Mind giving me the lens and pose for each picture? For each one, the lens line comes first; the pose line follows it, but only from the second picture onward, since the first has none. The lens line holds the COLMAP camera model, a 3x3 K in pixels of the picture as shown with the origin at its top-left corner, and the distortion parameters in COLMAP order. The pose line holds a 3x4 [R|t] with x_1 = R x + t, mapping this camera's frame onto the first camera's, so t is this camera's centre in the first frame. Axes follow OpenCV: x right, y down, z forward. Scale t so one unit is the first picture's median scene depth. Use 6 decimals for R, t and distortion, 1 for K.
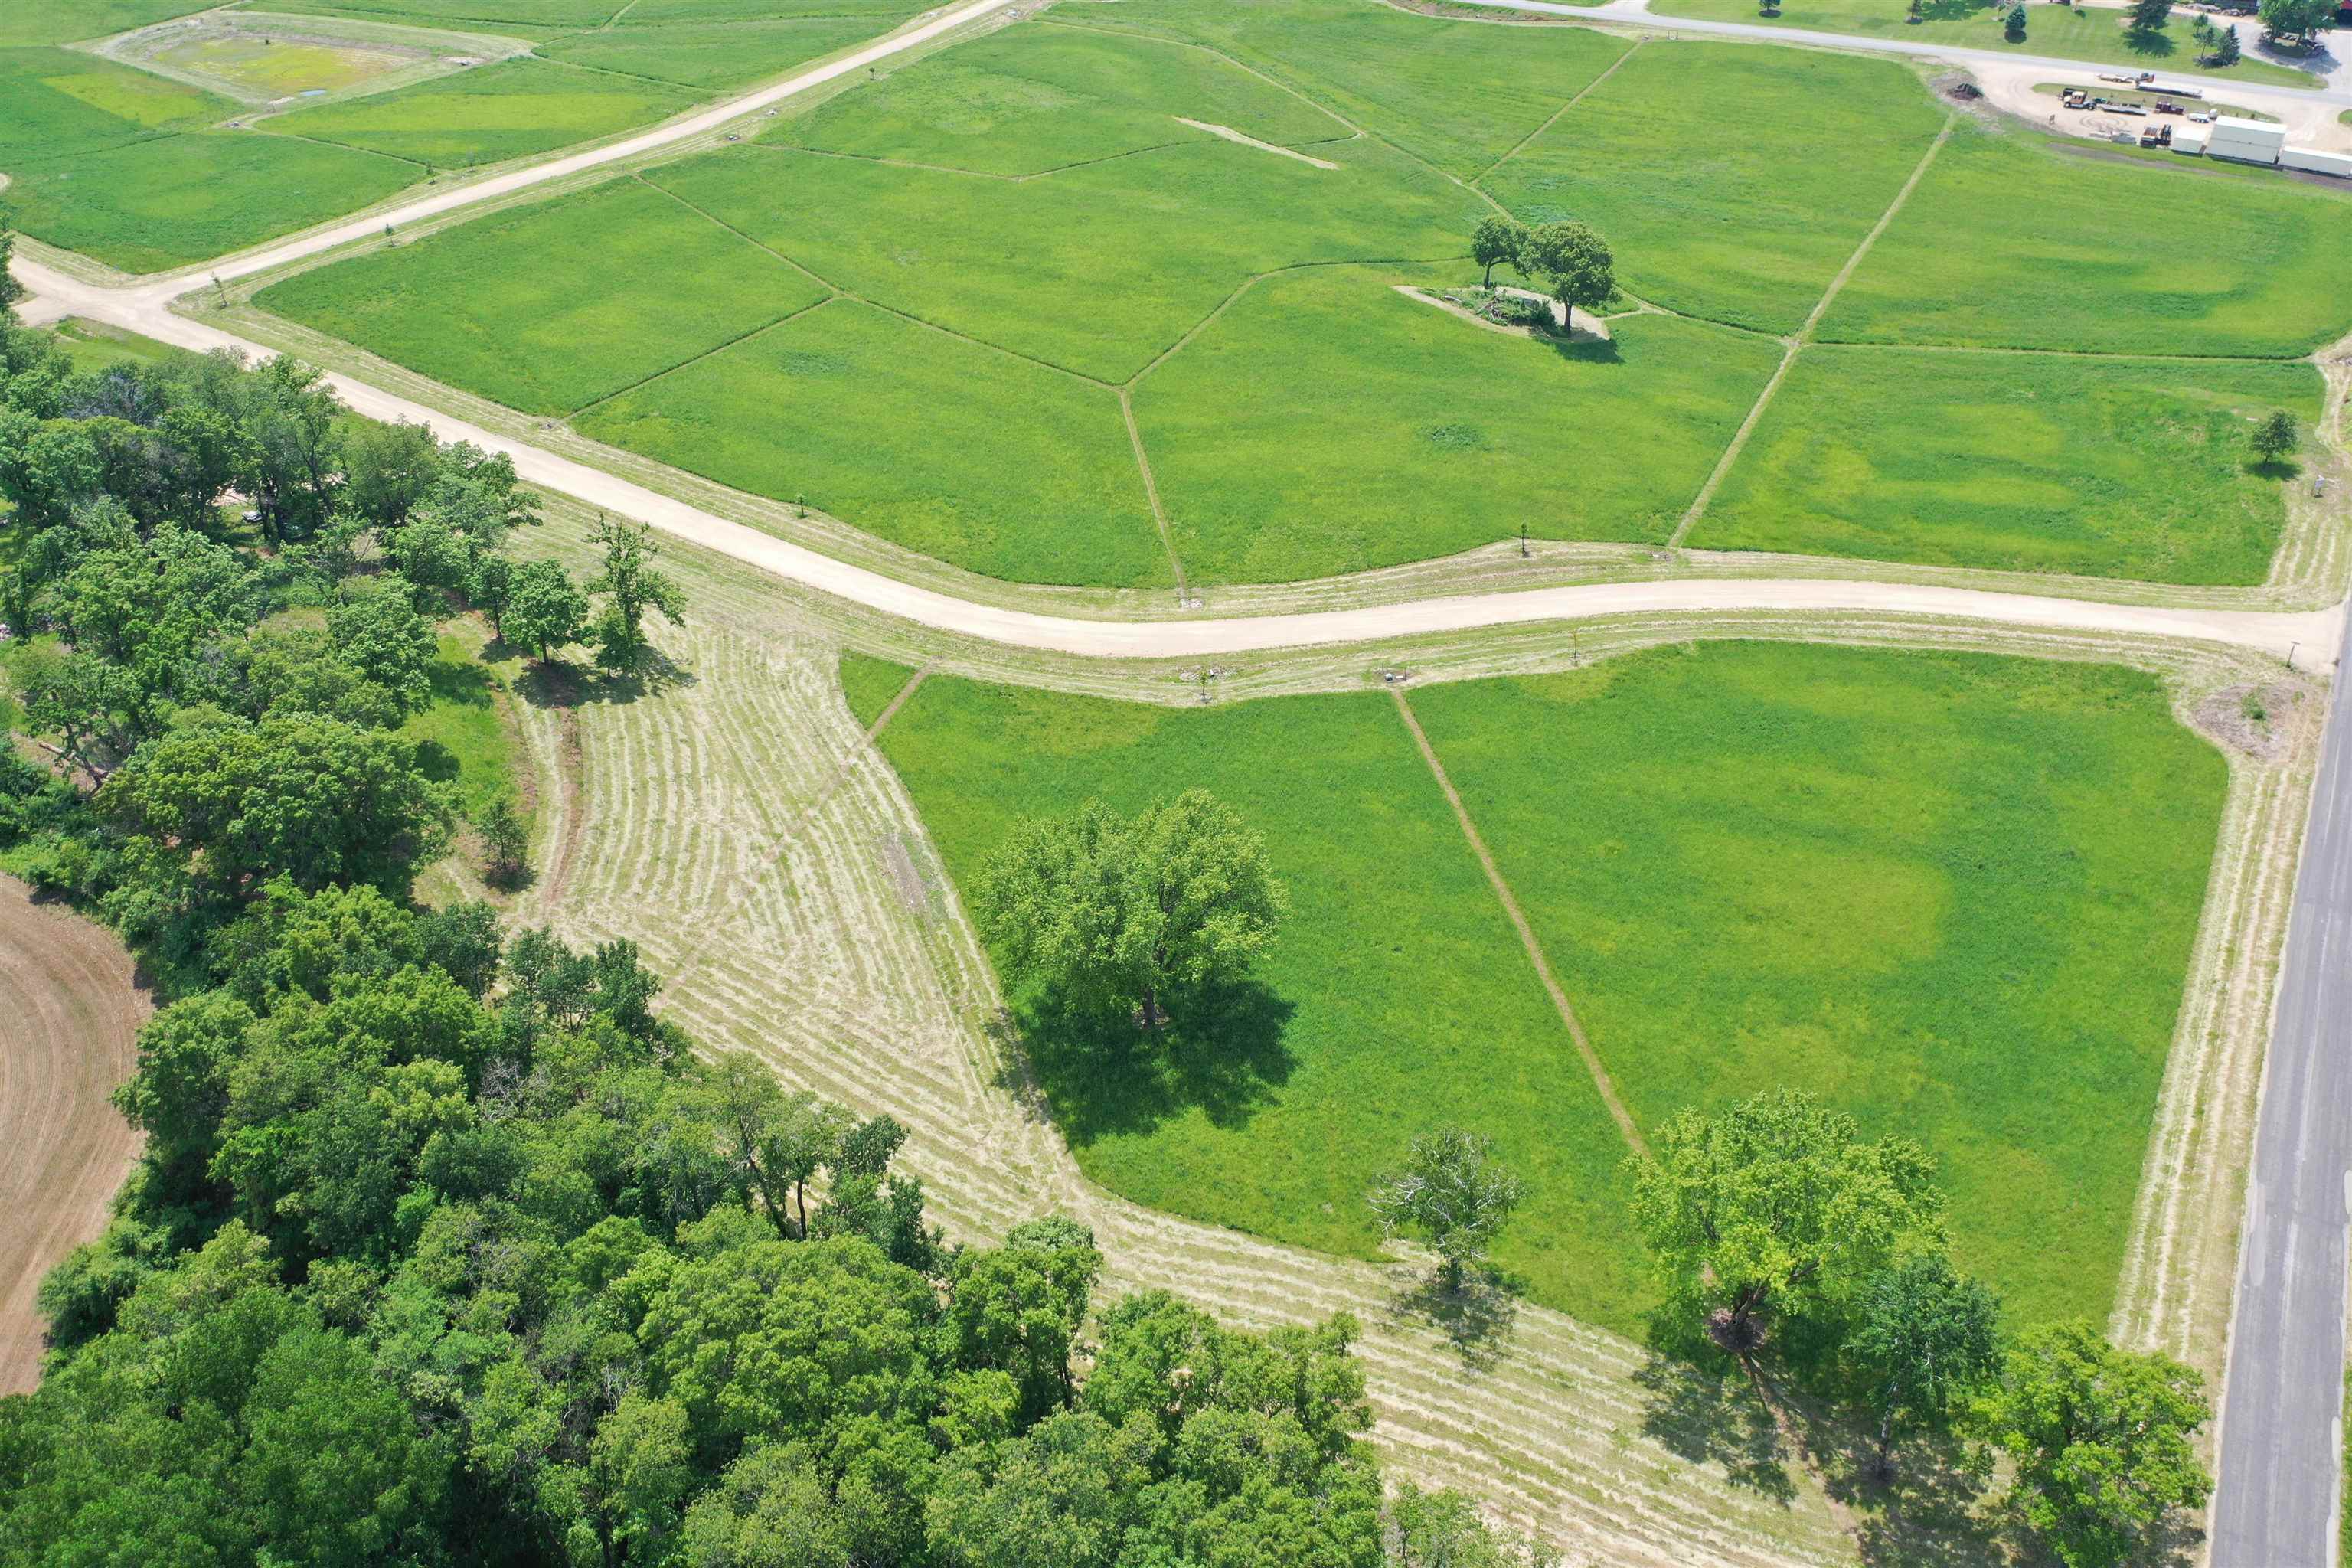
lens RADIAL K [[1856.8, 0, 1171.9], [0, 1856.8, 784.1], [0, 0, 1]] dist [0.011179, 0.003891]
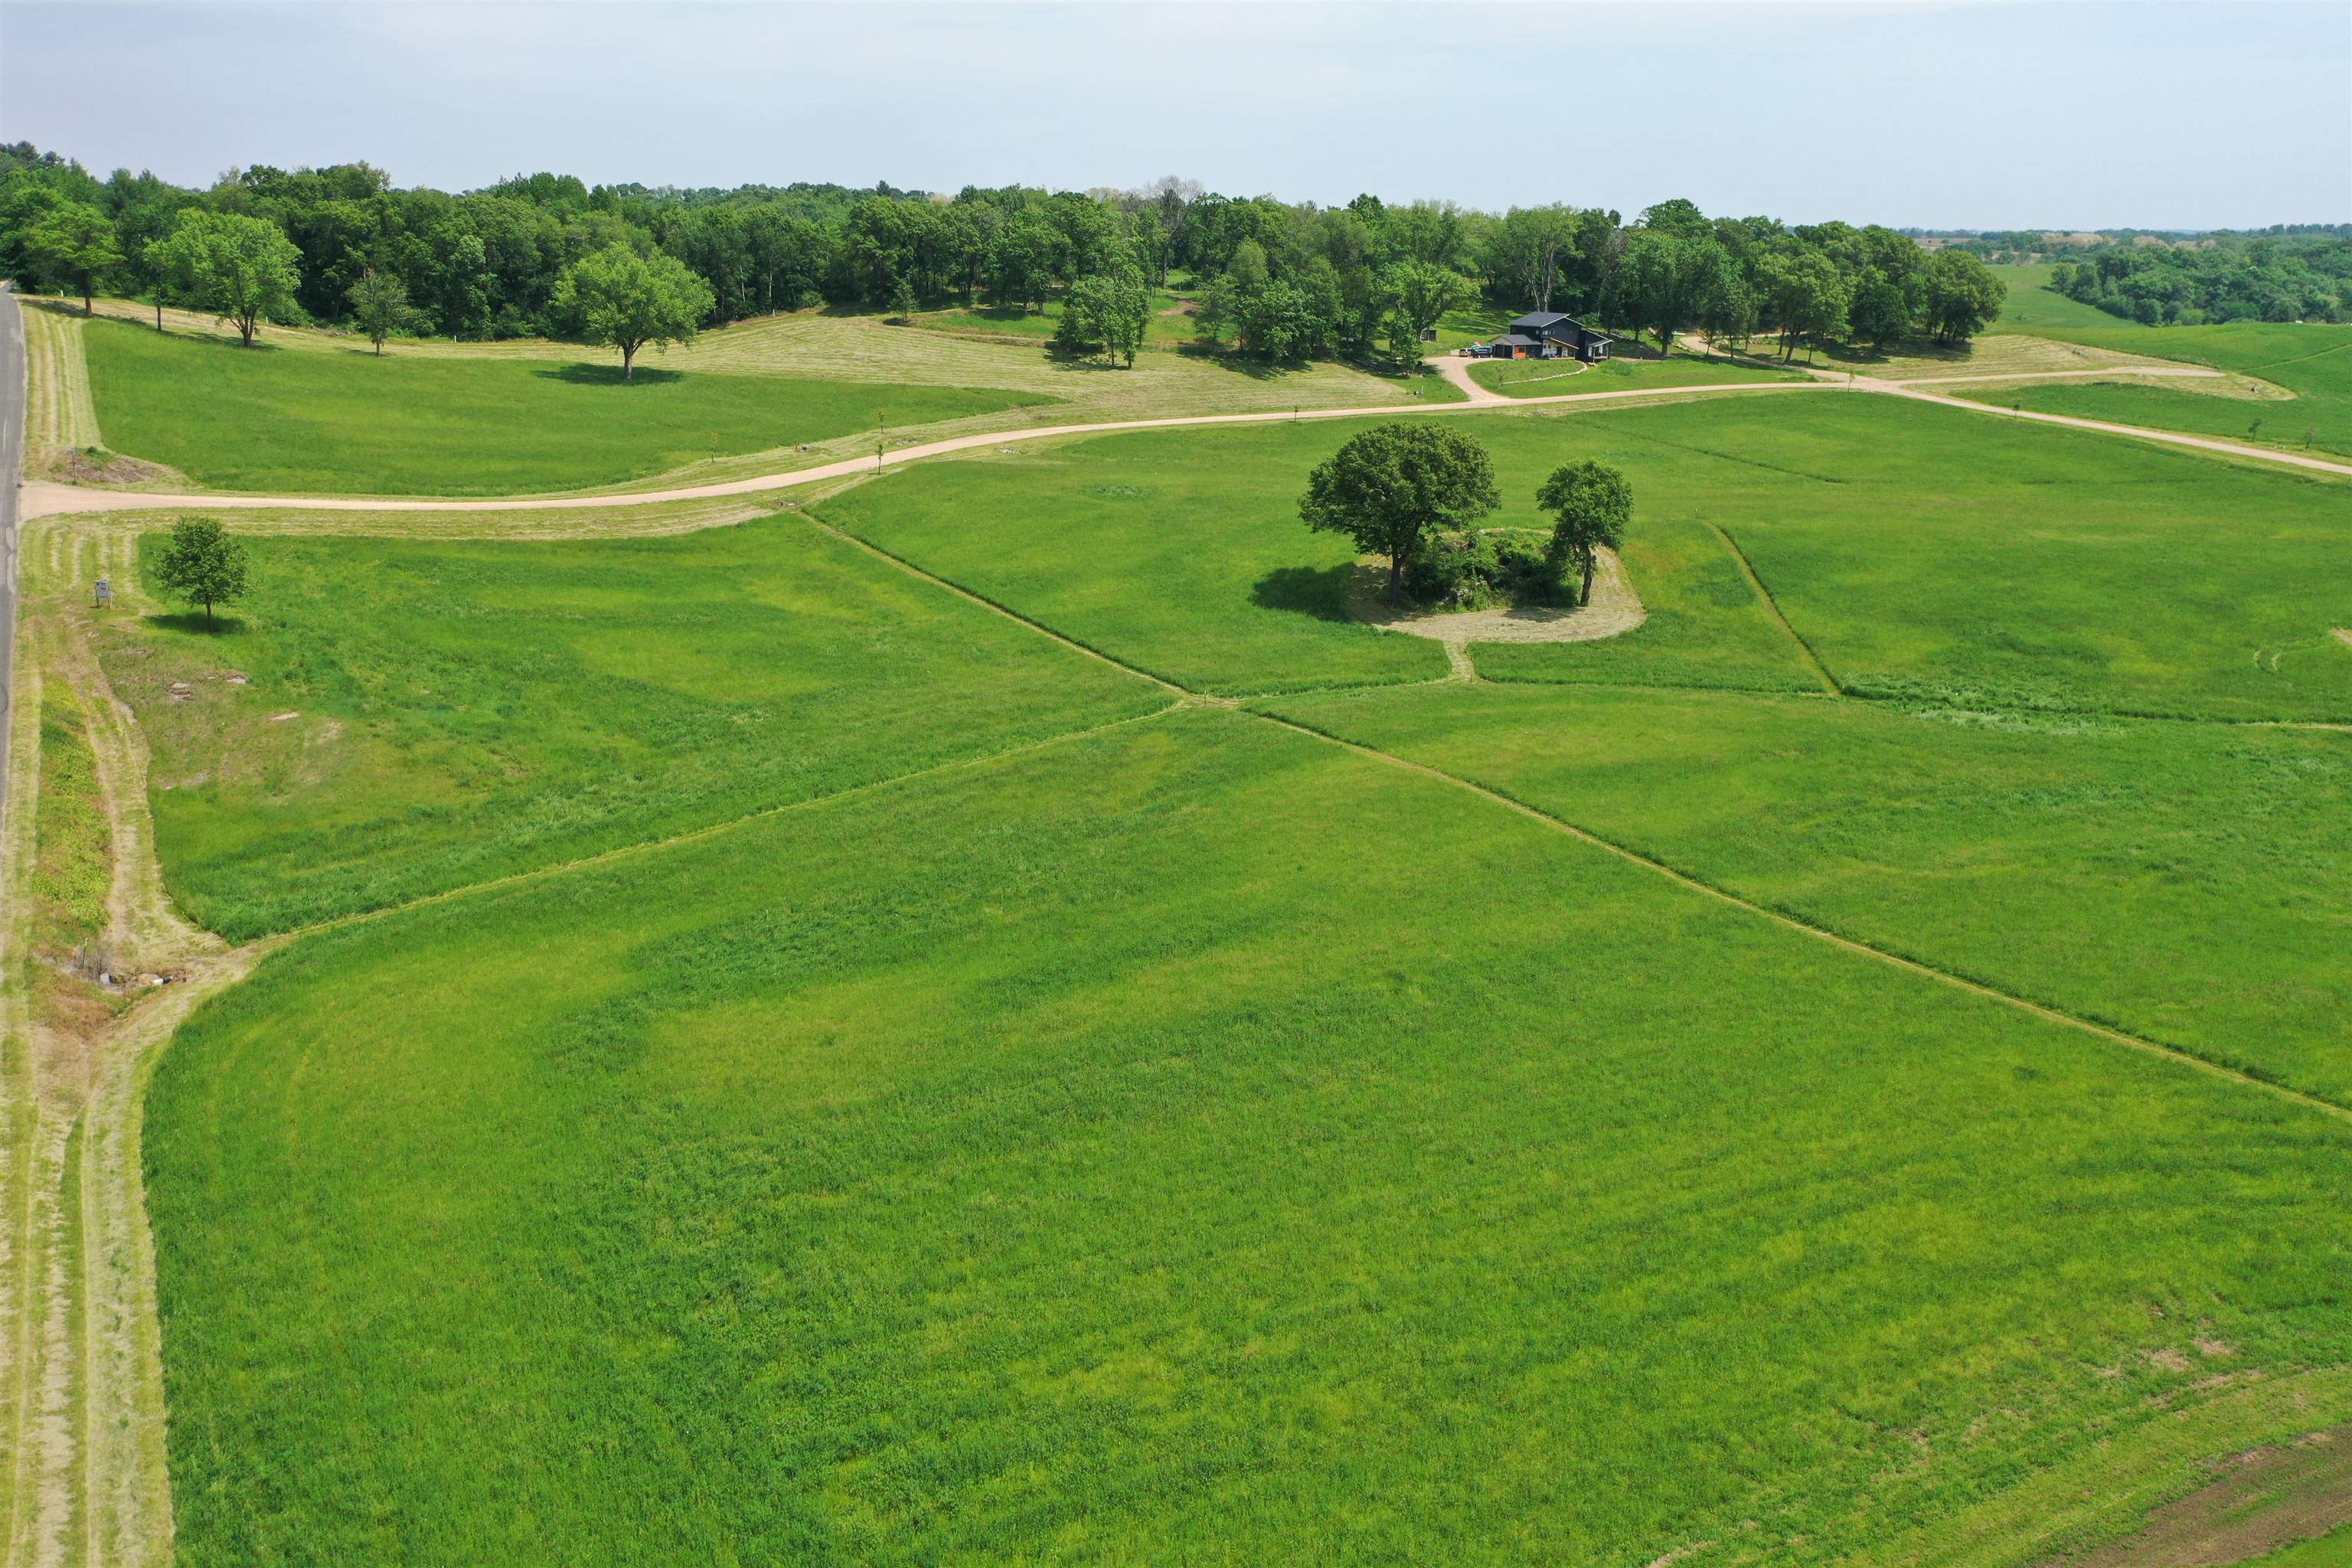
lens RADIAL K [[1861.8, 0, 1173.7], [0, 1861.8, 772.4], [0, 0, 1]] dist [0.012891, 0.001371]
pose [[-0.486489, 0.250697, -0.836947, 0.958478], [-0.536913, 0.669929, 0.512758, -0.599662], [0.689241, 0.698818, -0.191311, 1.392645]]
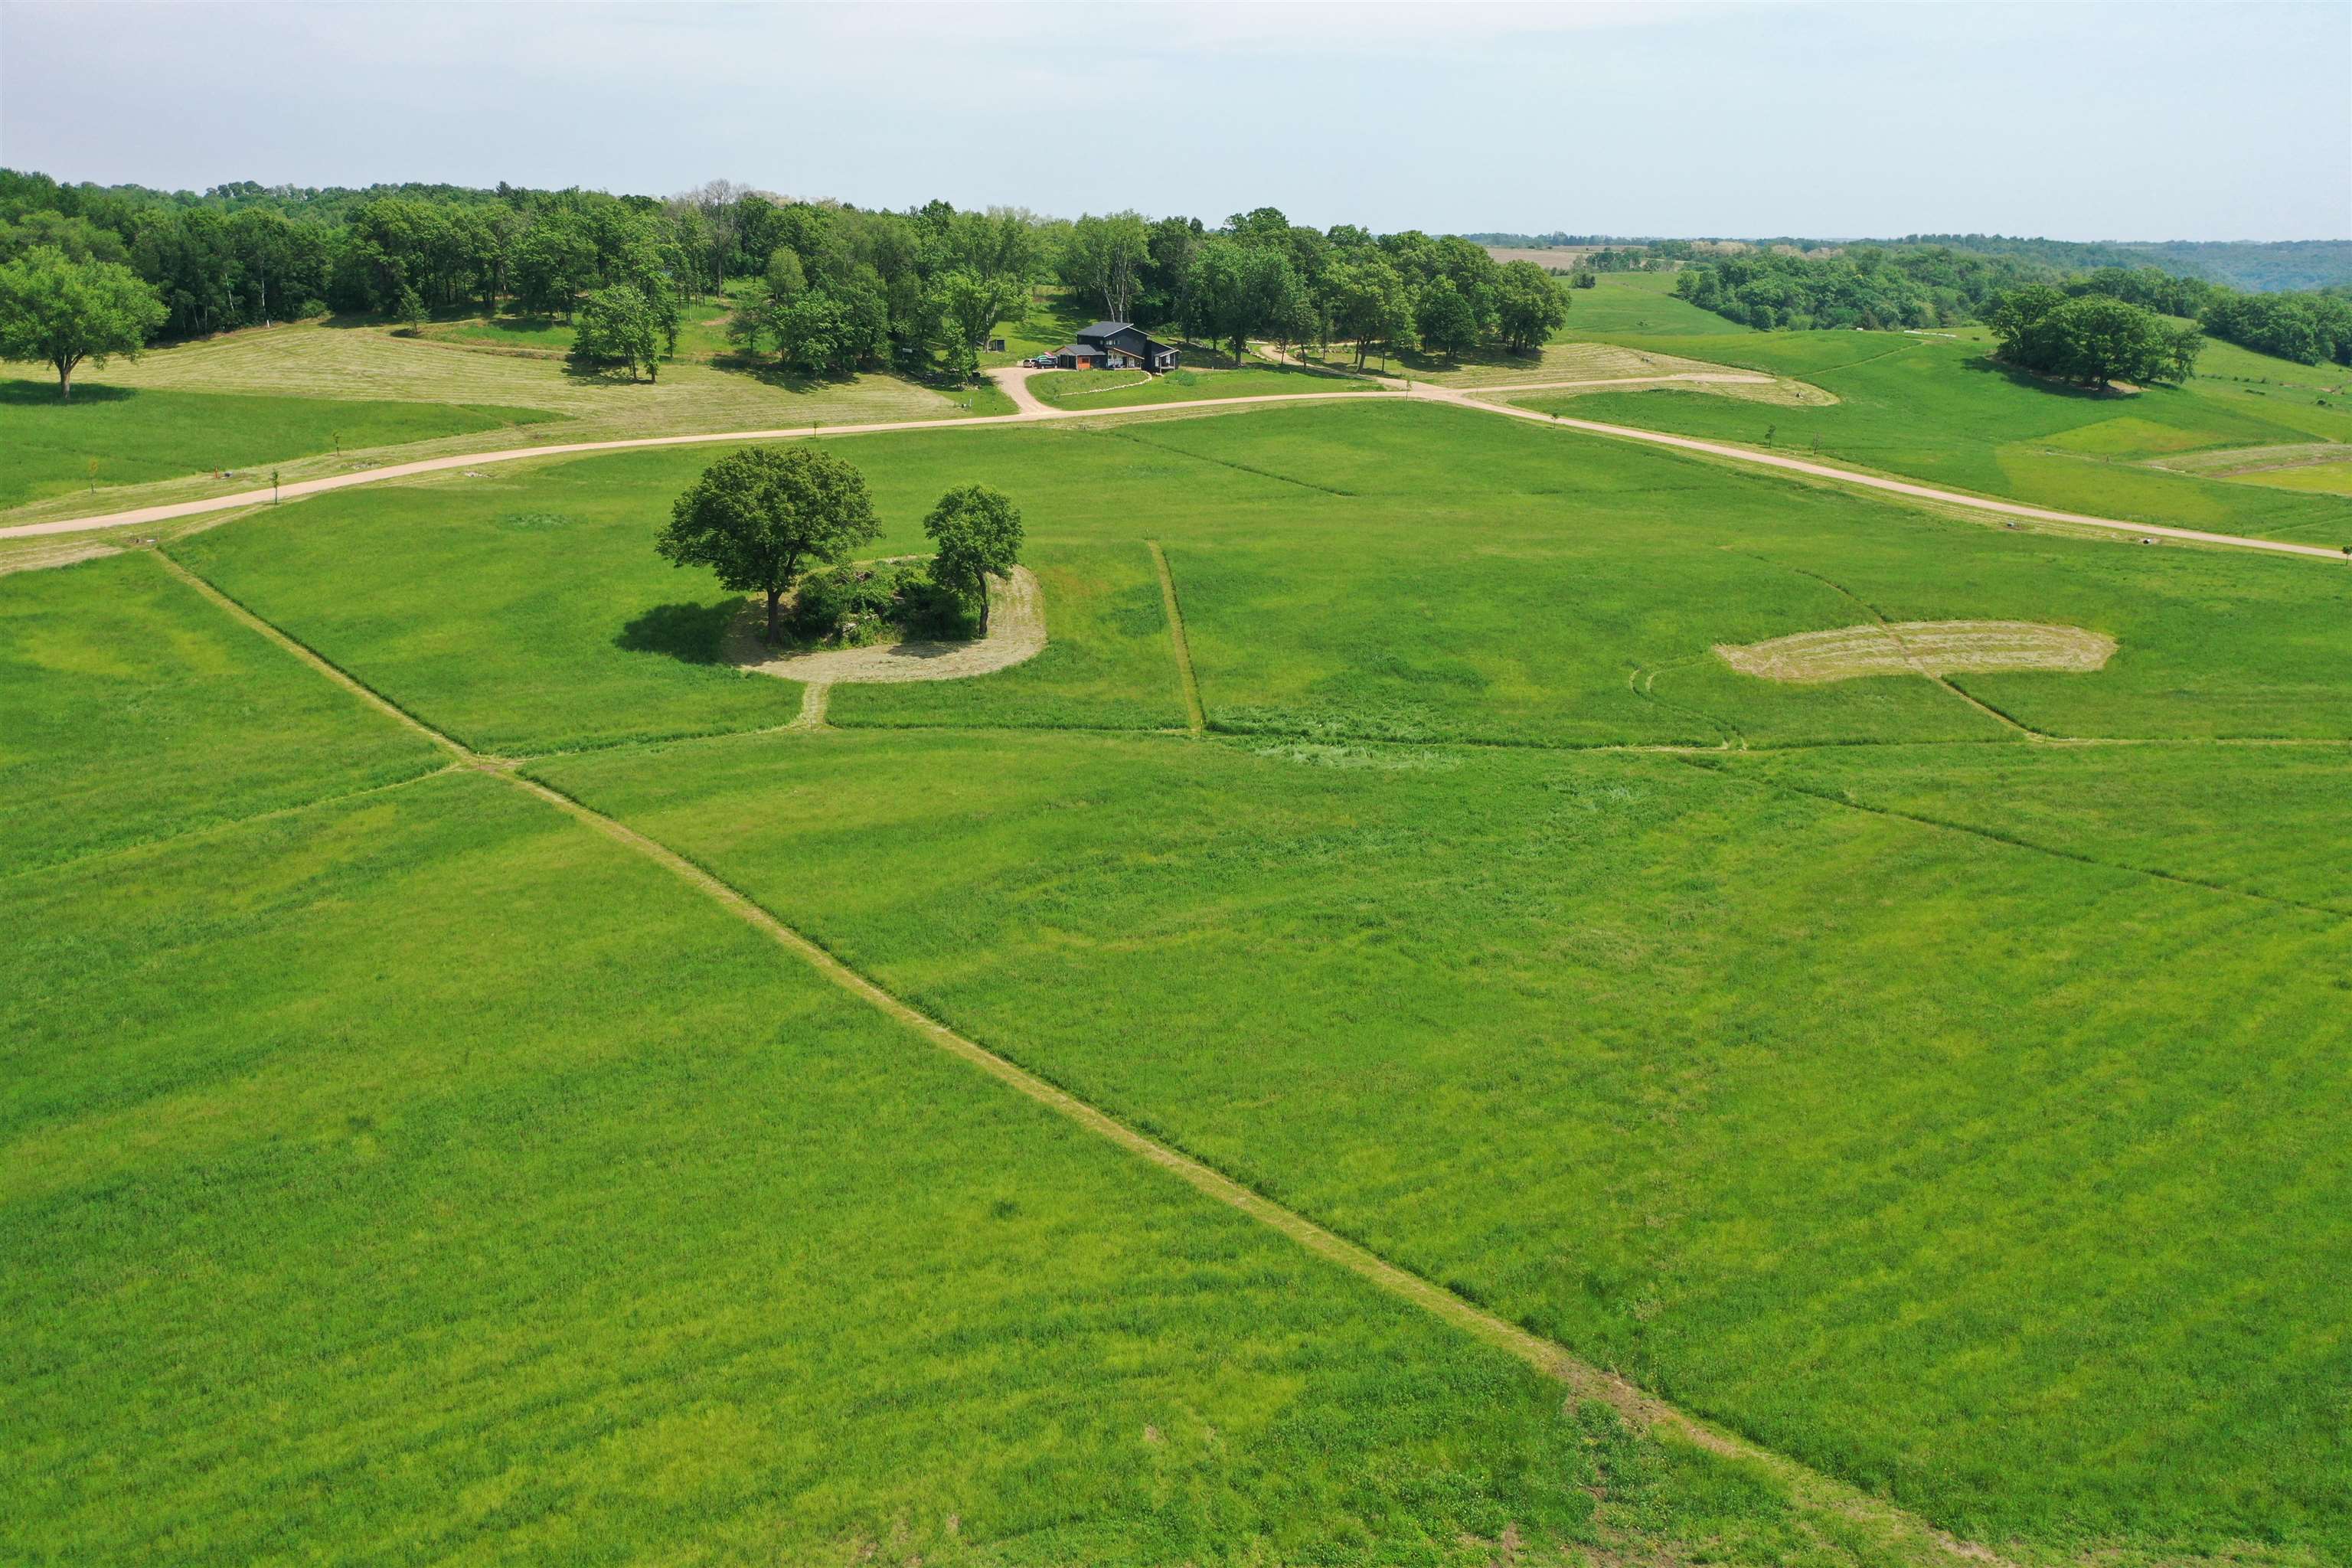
lens RADIAL K [[1861.8, 0, 1173.7], [0, 1861.8, 772.4], [0, 0, 1]] dist [0.012891, 0.001371]
pose [[-0.357908, 0.264071, -0.895638, 0.854326], [-0.577592, 0.691046, 0.434561, -0.664267], [0.733682, 0.672846, -0.094806, 1.472119]]
